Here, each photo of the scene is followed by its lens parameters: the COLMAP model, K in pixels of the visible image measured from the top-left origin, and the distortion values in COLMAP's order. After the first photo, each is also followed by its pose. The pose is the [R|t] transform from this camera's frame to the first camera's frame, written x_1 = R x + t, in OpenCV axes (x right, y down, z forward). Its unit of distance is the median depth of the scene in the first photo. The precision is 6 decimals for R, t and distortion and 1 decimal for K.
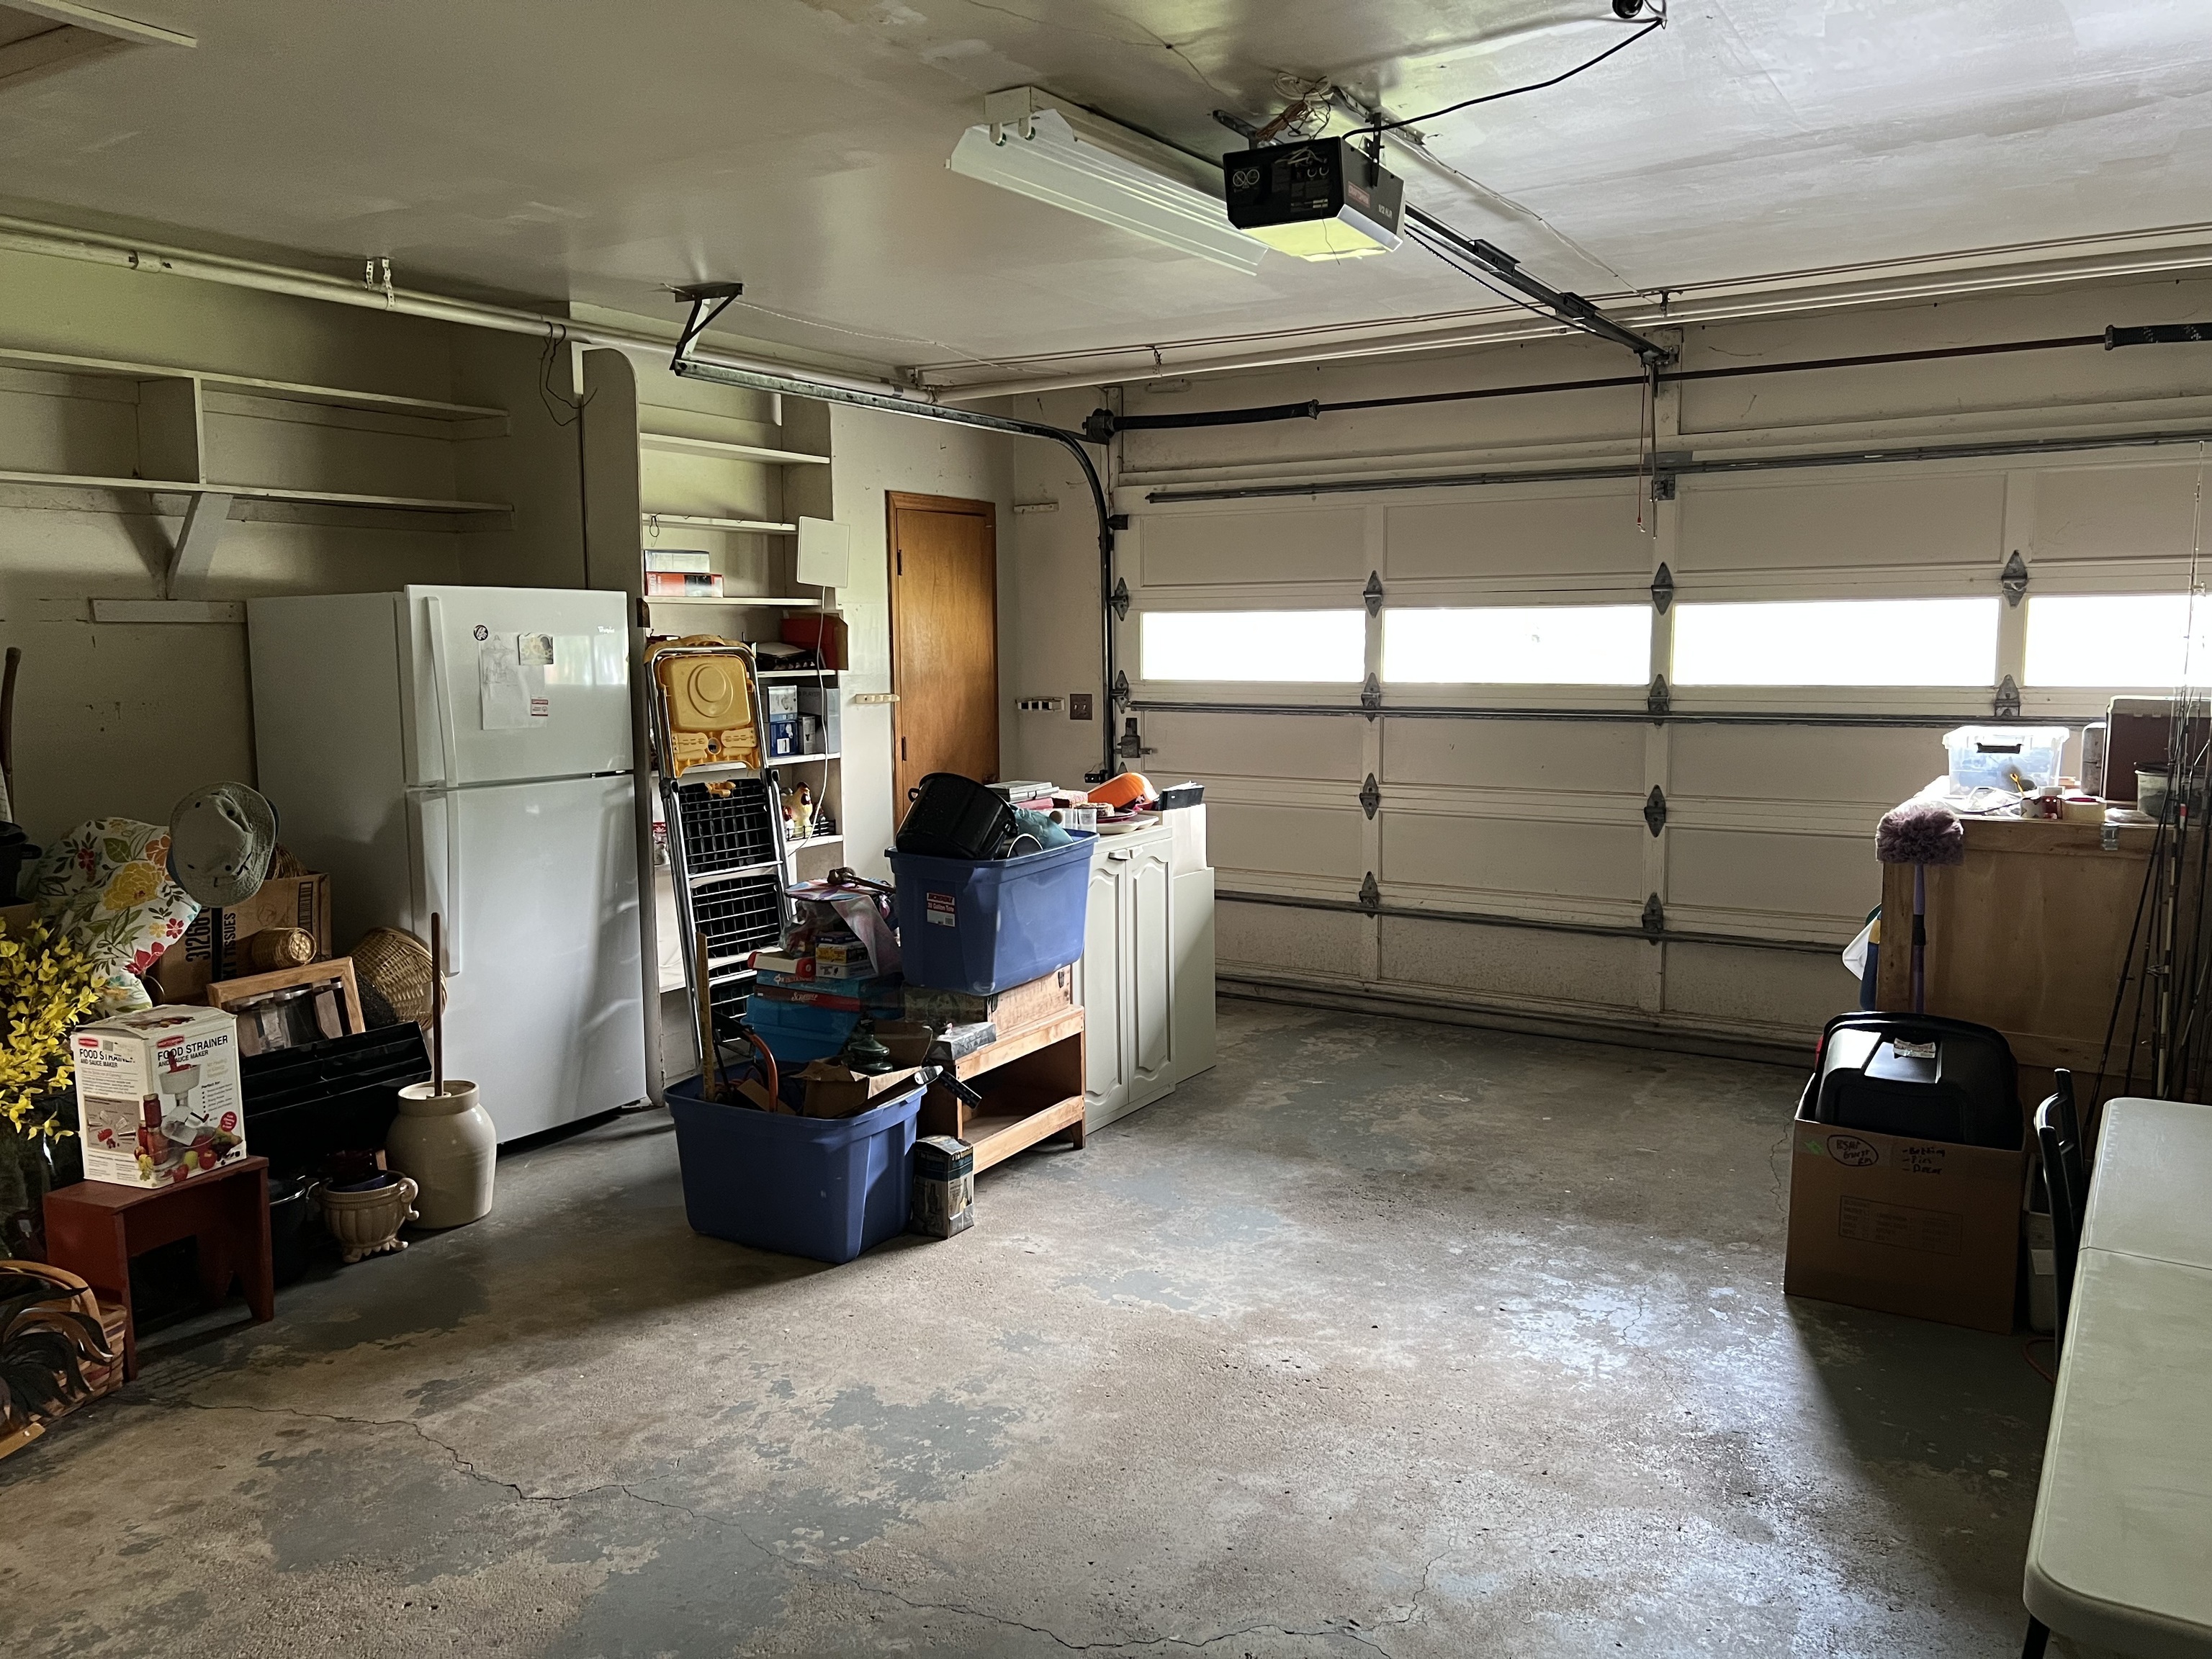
lens RADIAL K [[1664.9, 0, 1106.0], [0, 1664.9, 829.5], [0, 0, 1]] dist [0.048039, -0.057954]
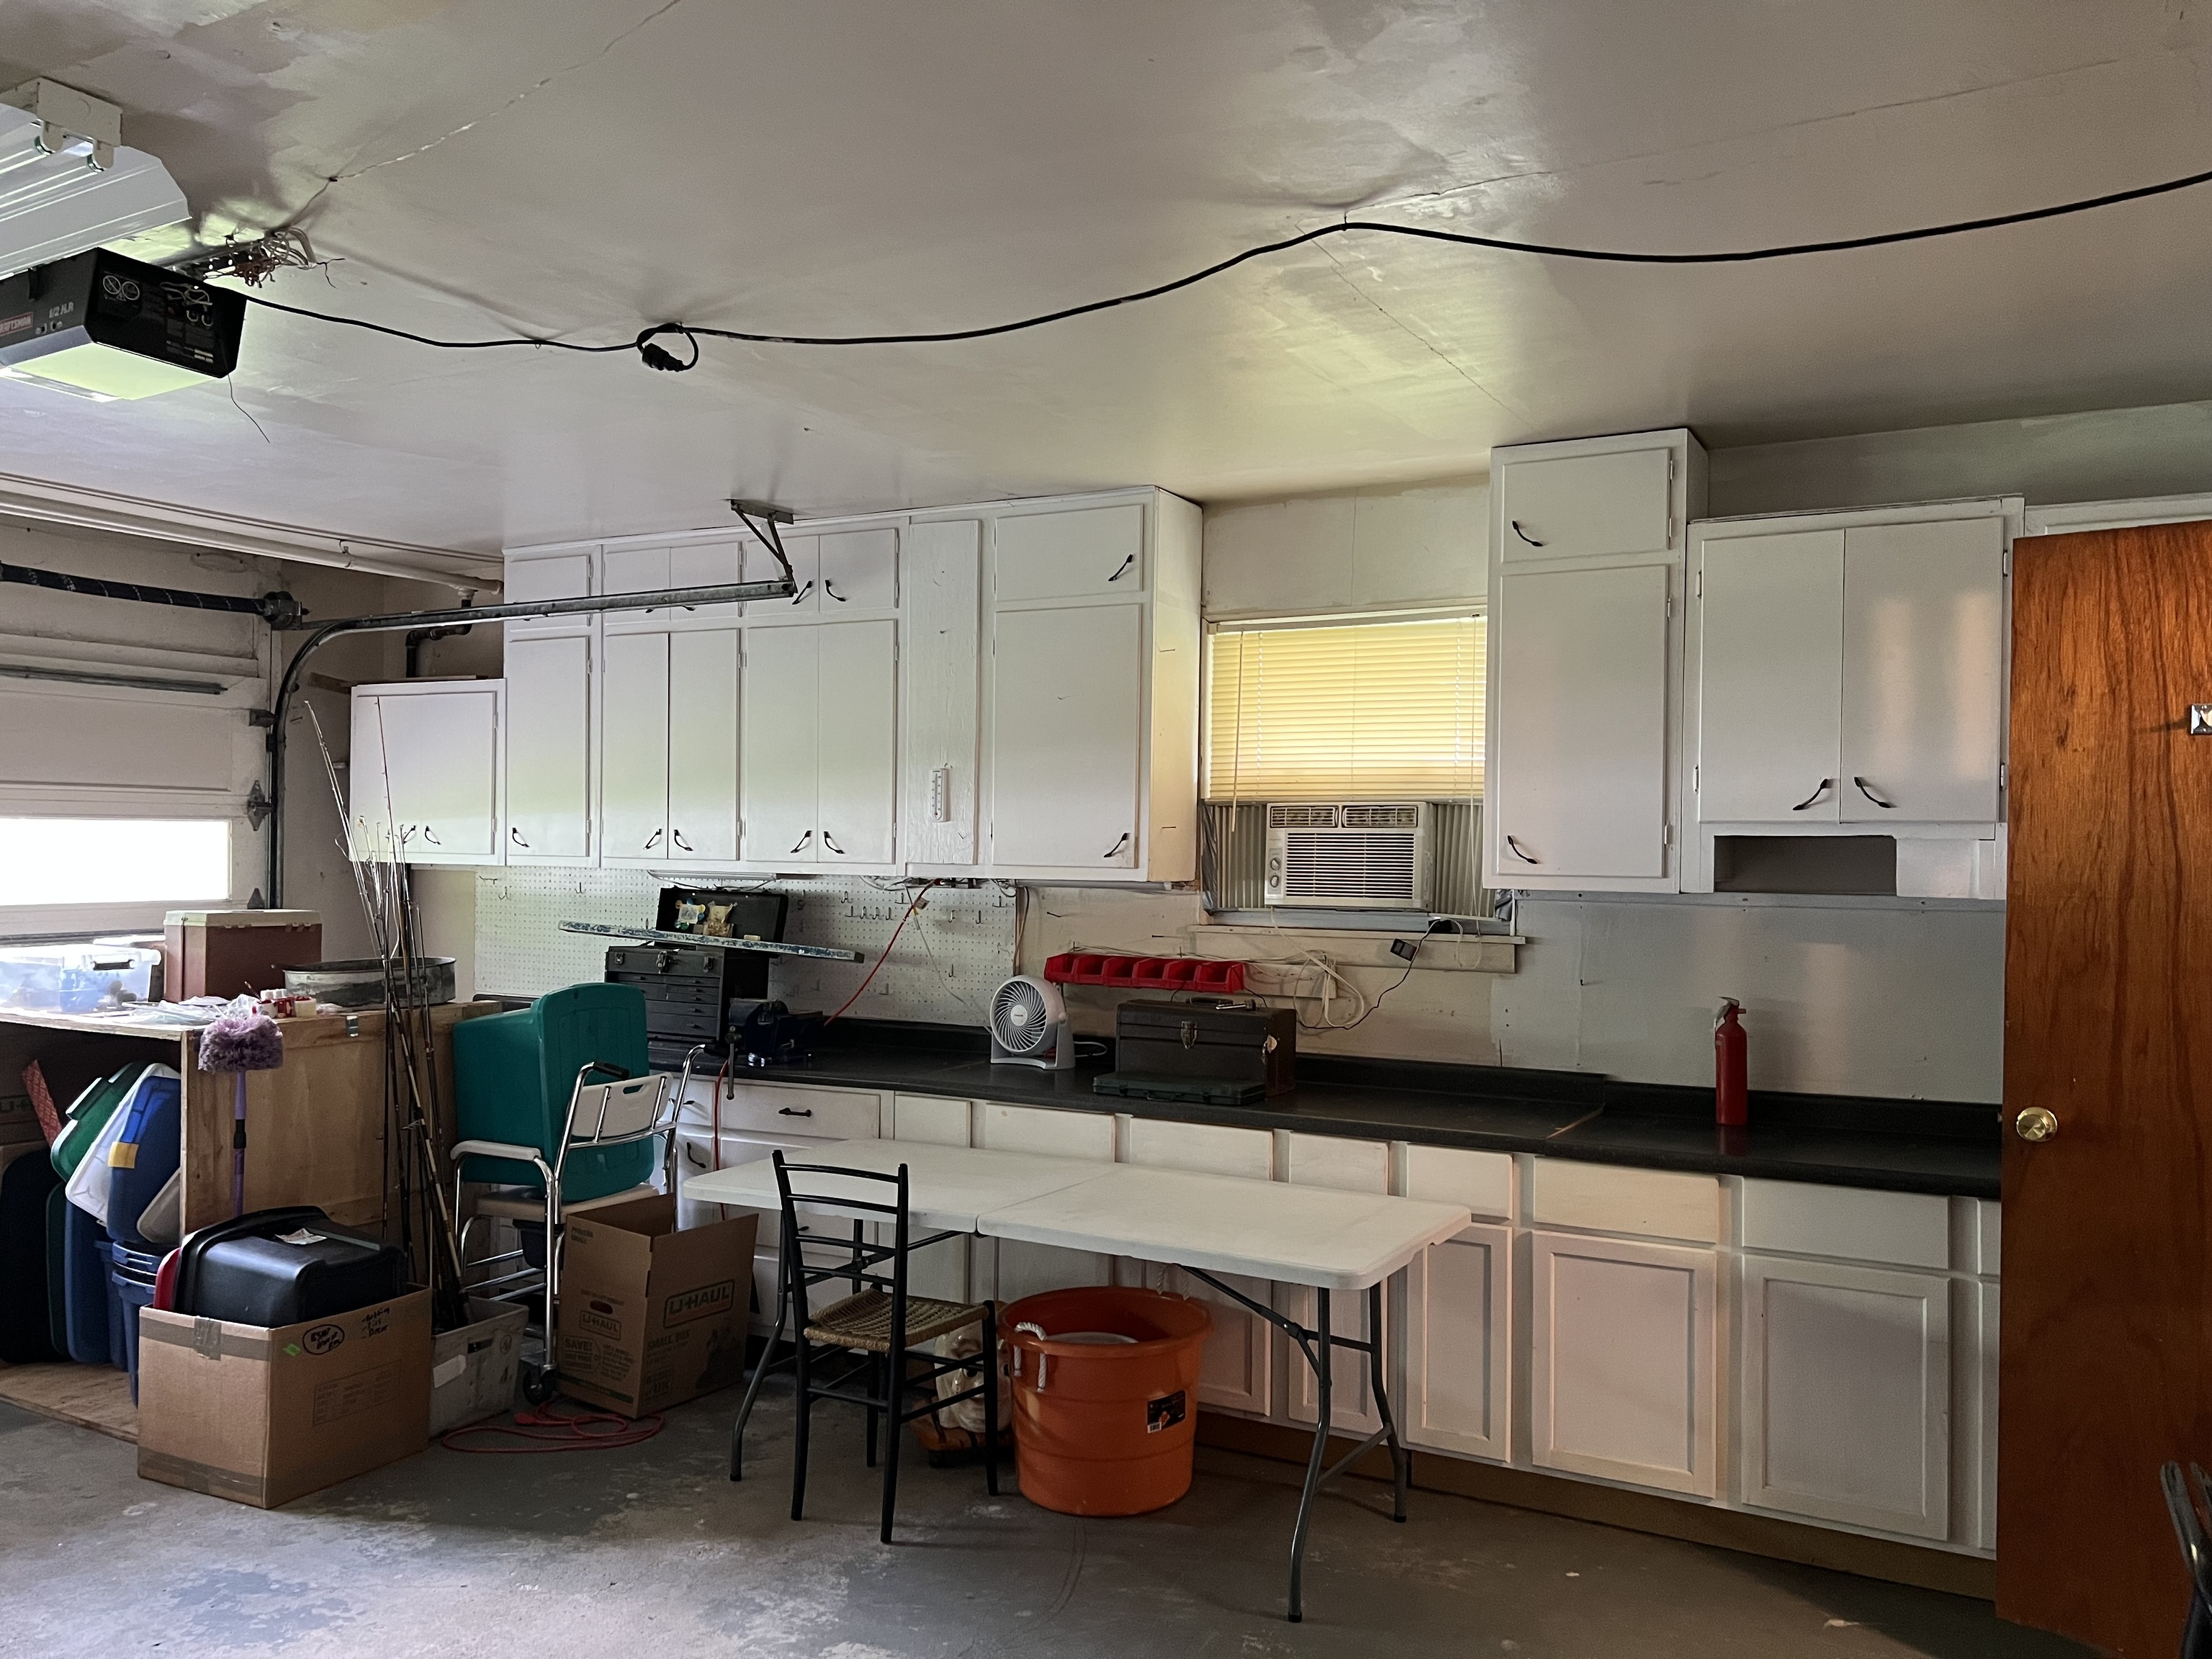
lens RADIAL K [[1664.9, 0, 1106.0], [0, 1664.9, 829.5], [0, 0, 1]] dist [0.048039, -0.057954]
pose [[-0.096289, 0.013162, 0.995266, -0.450843], [0.108534, 0.994089, -0.002646, -0.049893], [-0.989418, 0.107765, -0.097148, 0.388171]]
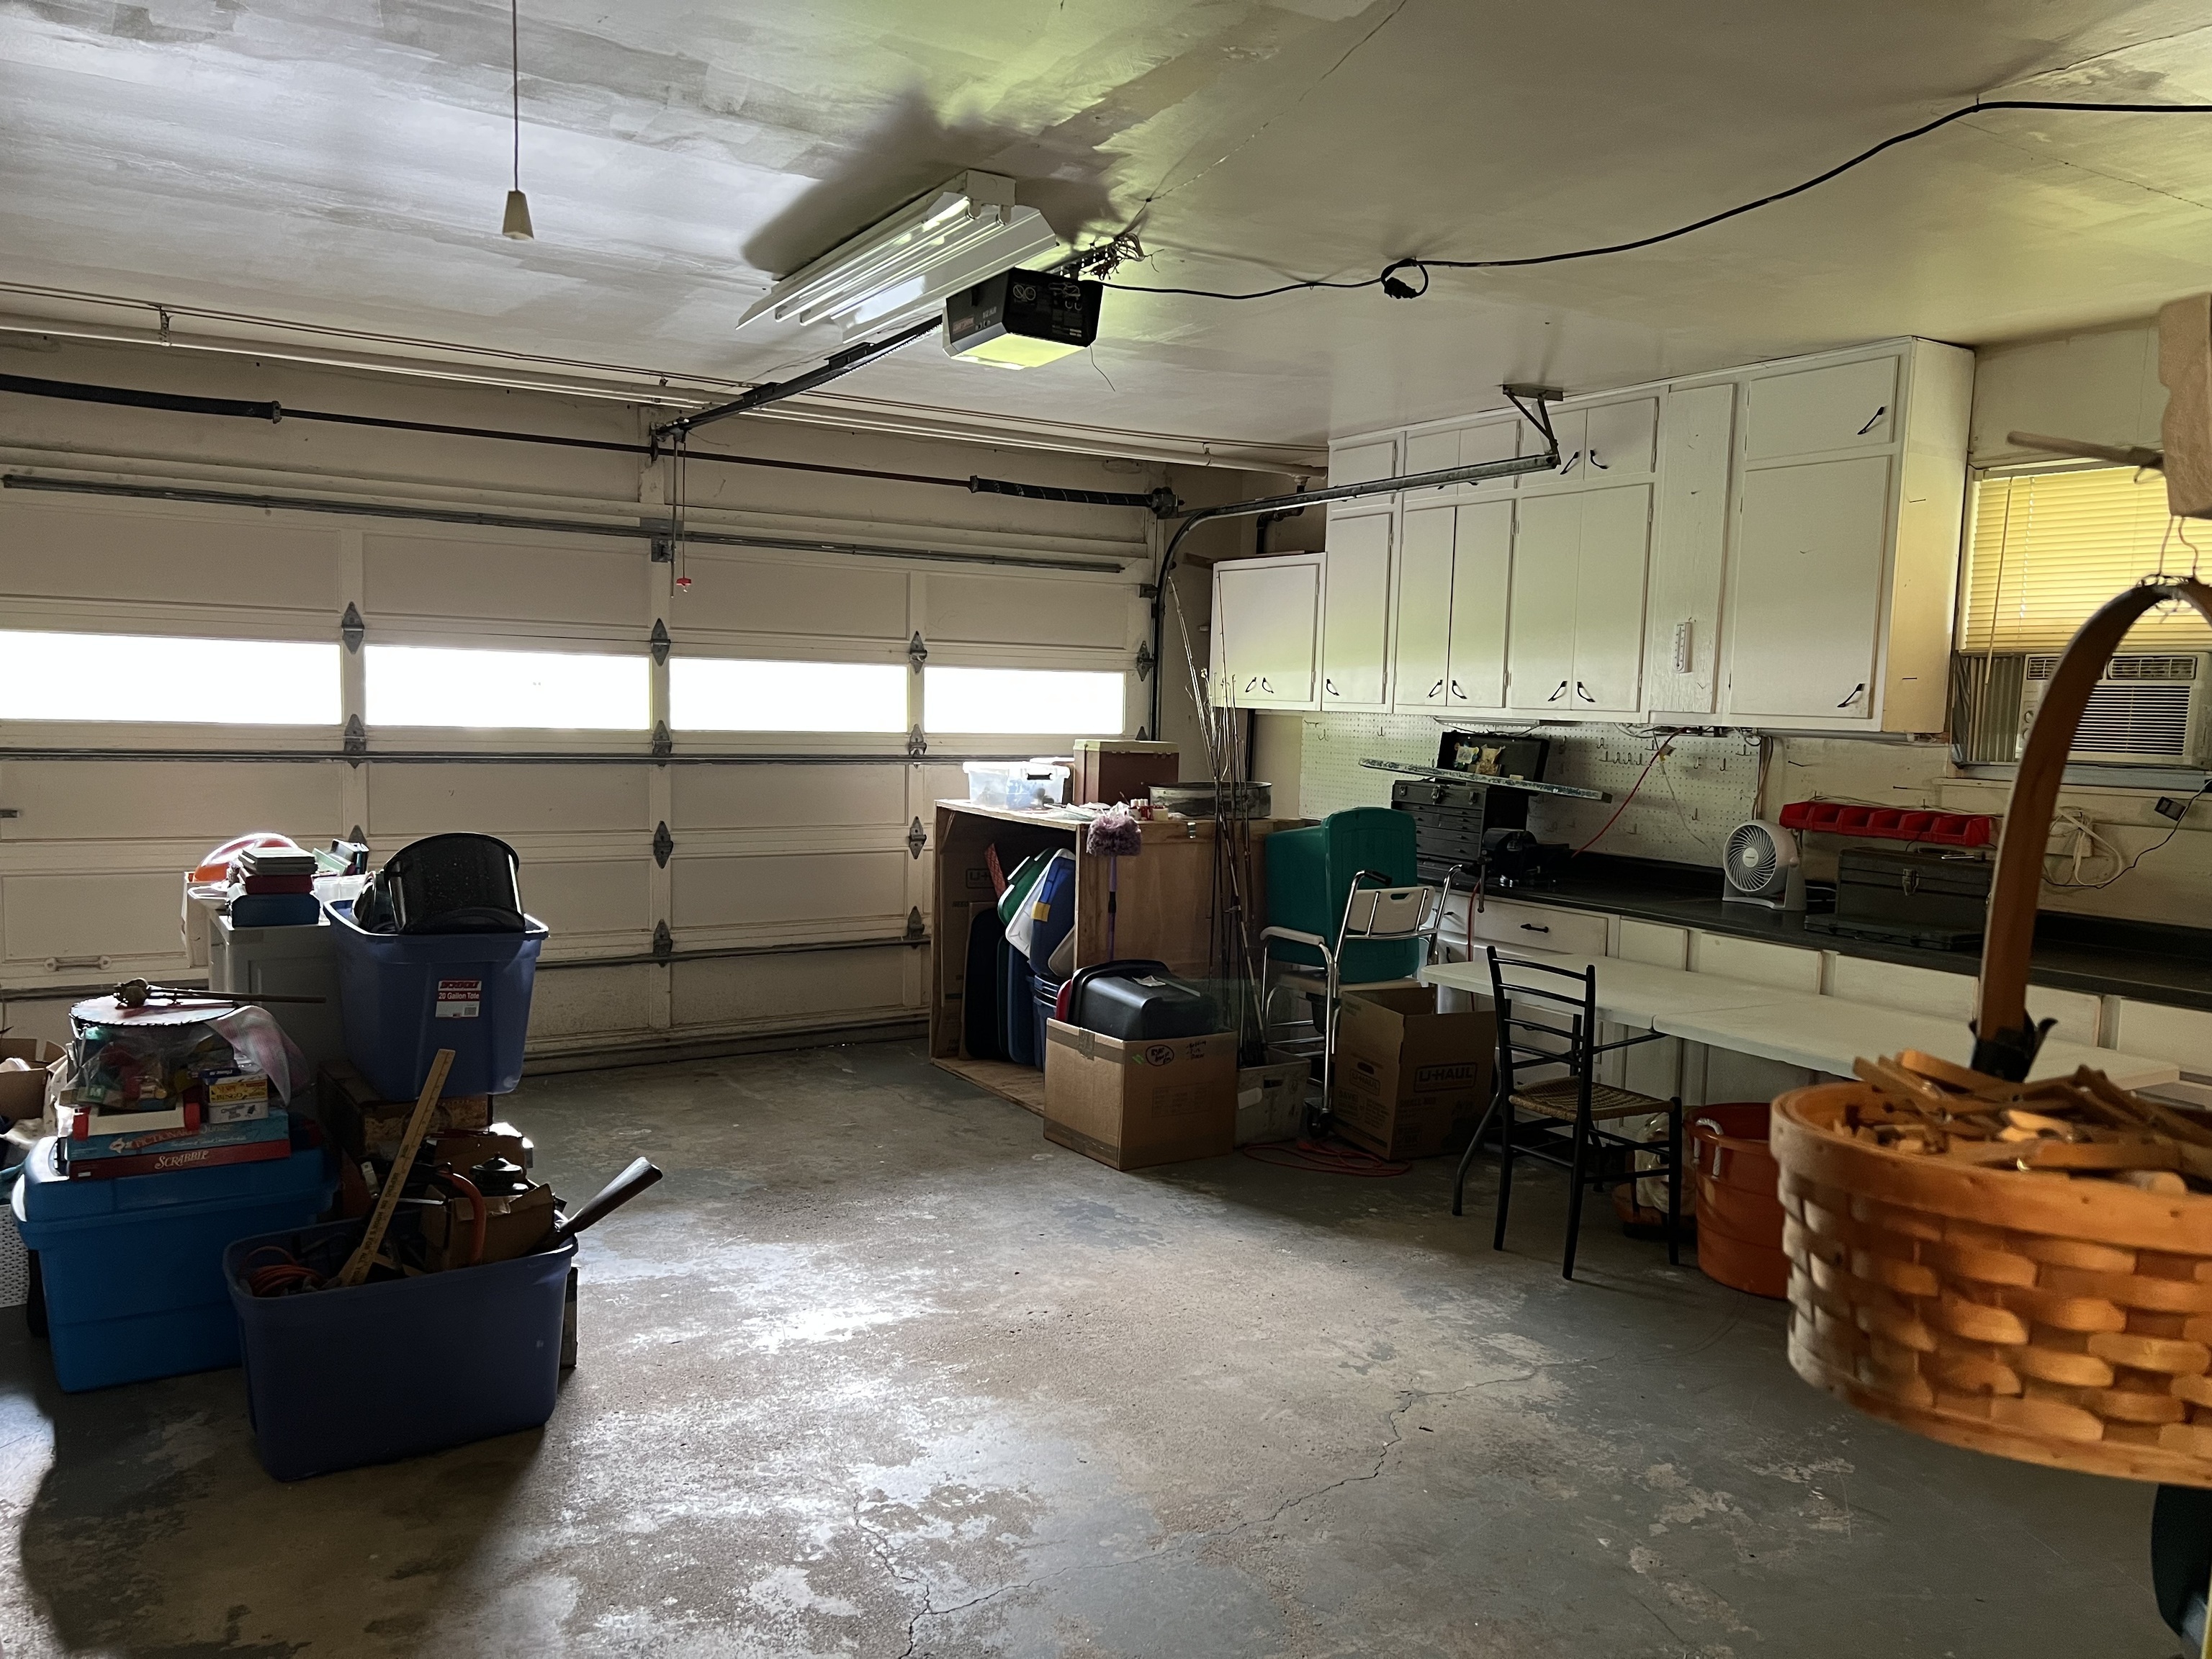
lens RADIAL K [[1729.9, 0, 1059.7], [0, 1729.9, 832.1], [0, 0, 1]] dist [0.172220, -0.235608]
pose [[0.441726, -0.053514, 0.895552, -0.615224], [0.076005, 0.996863, 0.022079, -0.026094], [-0.893924, 0.058314, 0.444408, 0.272329]]
